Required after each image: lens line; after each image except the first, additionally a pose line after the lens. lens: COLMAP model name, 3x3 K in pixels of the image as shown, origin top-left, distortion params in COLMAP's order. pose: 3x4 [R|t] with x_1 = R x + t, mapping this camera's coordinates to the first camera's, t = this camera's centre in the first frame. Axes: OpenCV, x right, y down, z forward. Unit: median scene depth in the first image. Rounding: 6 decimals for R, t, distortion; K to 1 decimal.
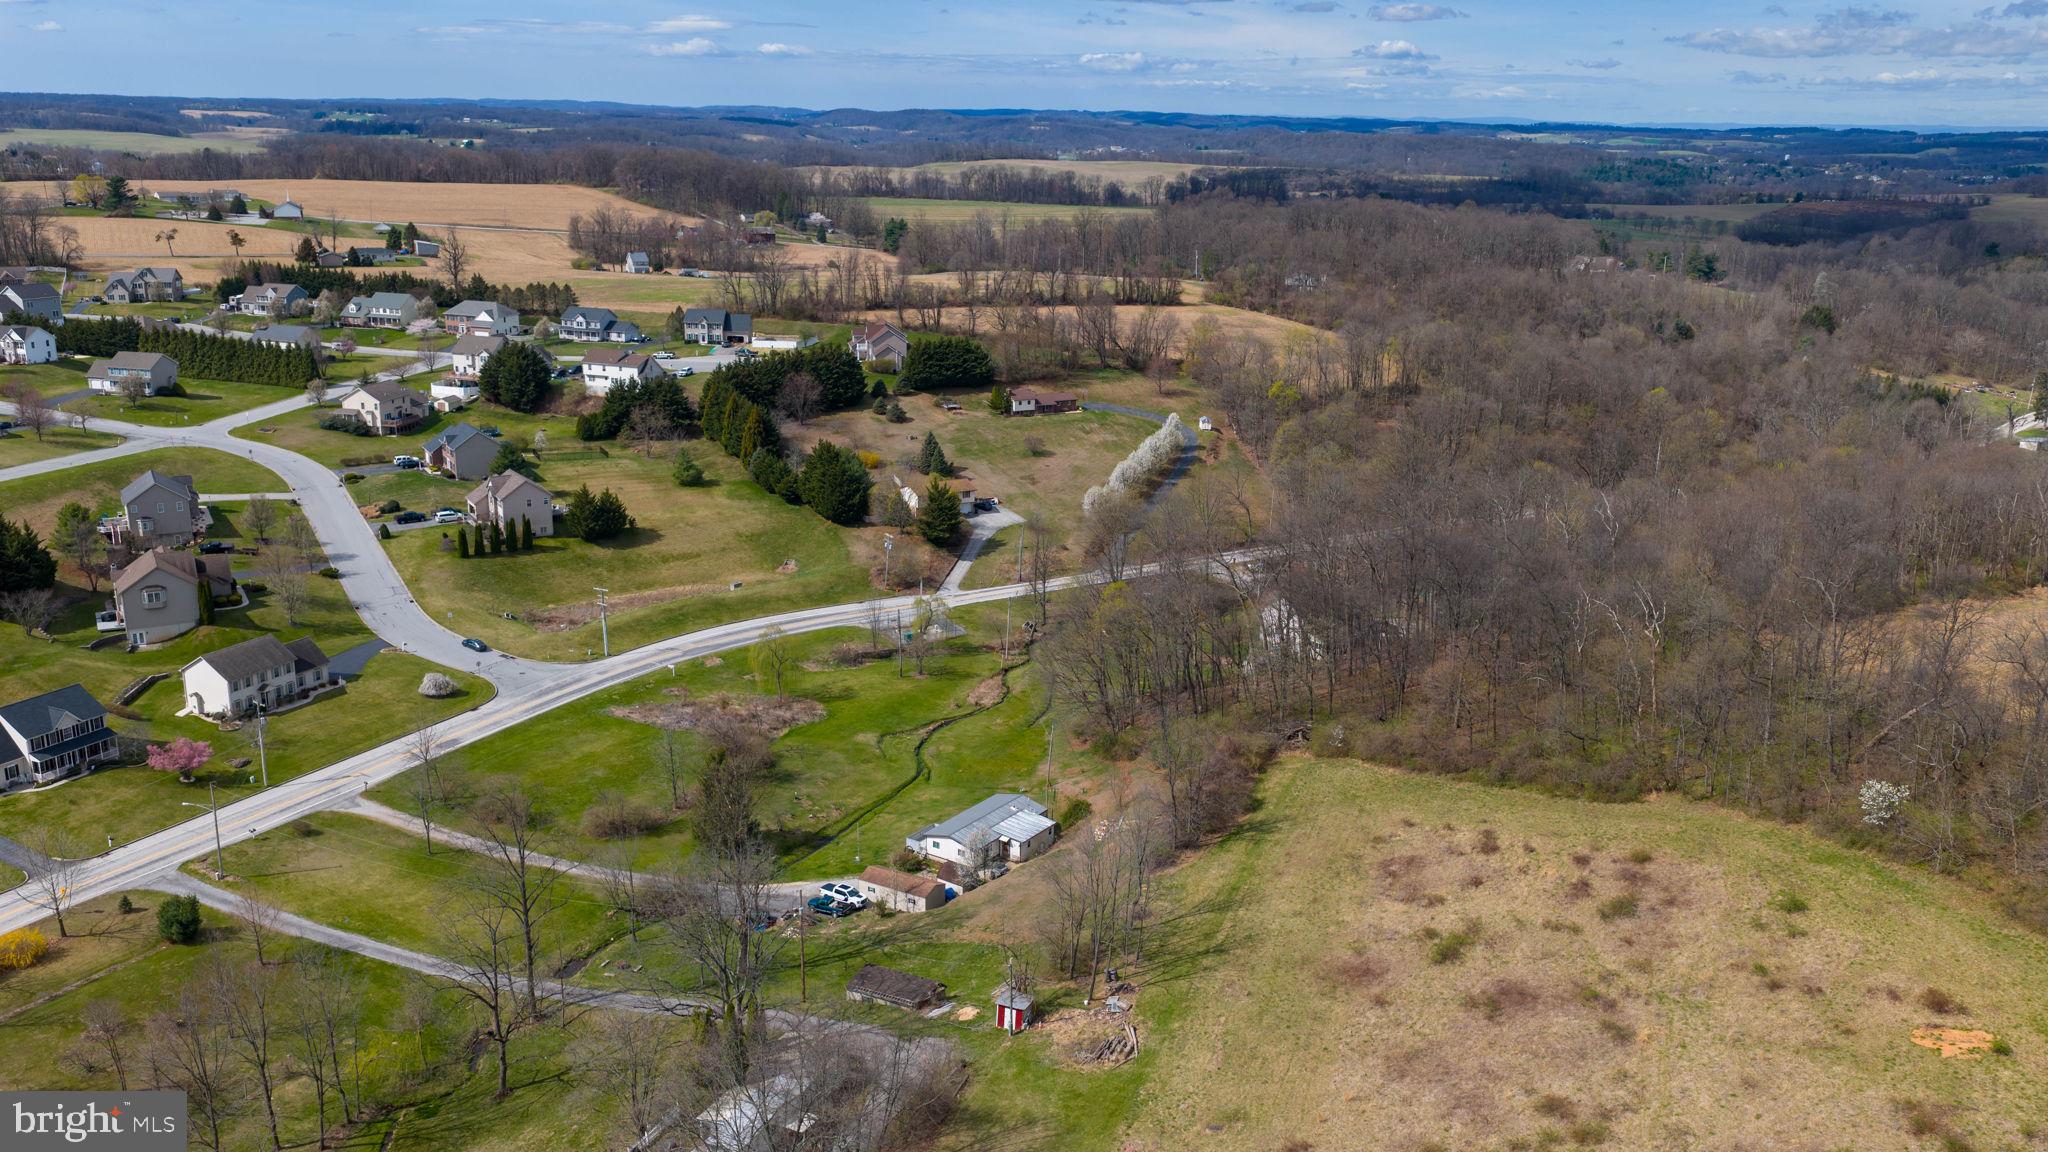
lens RADIAL K [[1682.3, 0, 1020.9], [0, 1682.3, 571.5], [0, 0, 1]] dist [0.022992, -0.046440]
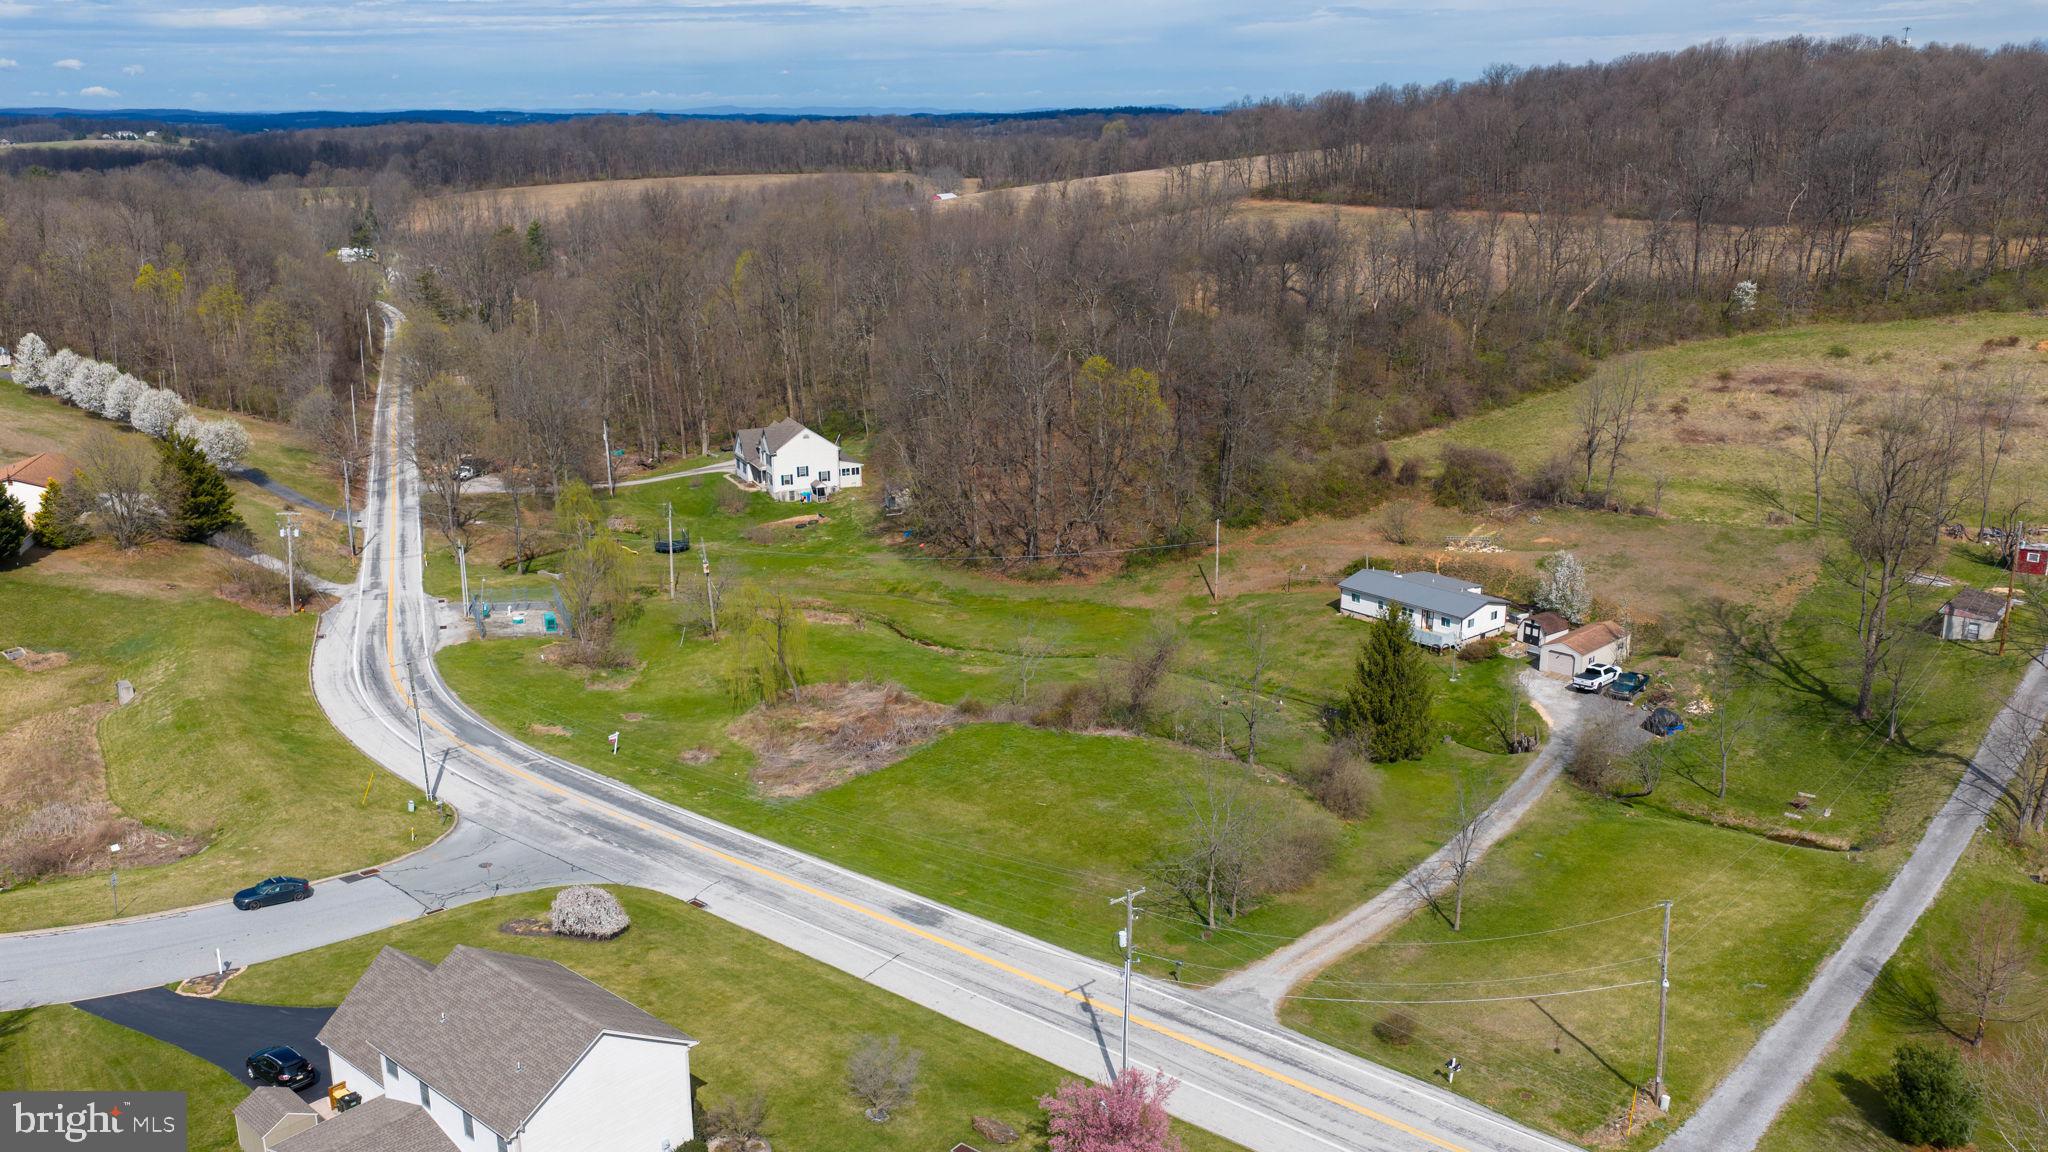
lens RADIAL K [[1682.3, 0, 1025.6], [0, 1682.3, 583.3], [0, 0, 1]] dist [0.022992, -0.046440]
pose [[0.257598, -0.283971, 0.923582, -0.476843], [0.267783, 0.939381, 0.214140, -0.048442], [-0.928405, 0.192157, 0.318025, 0.526353]]
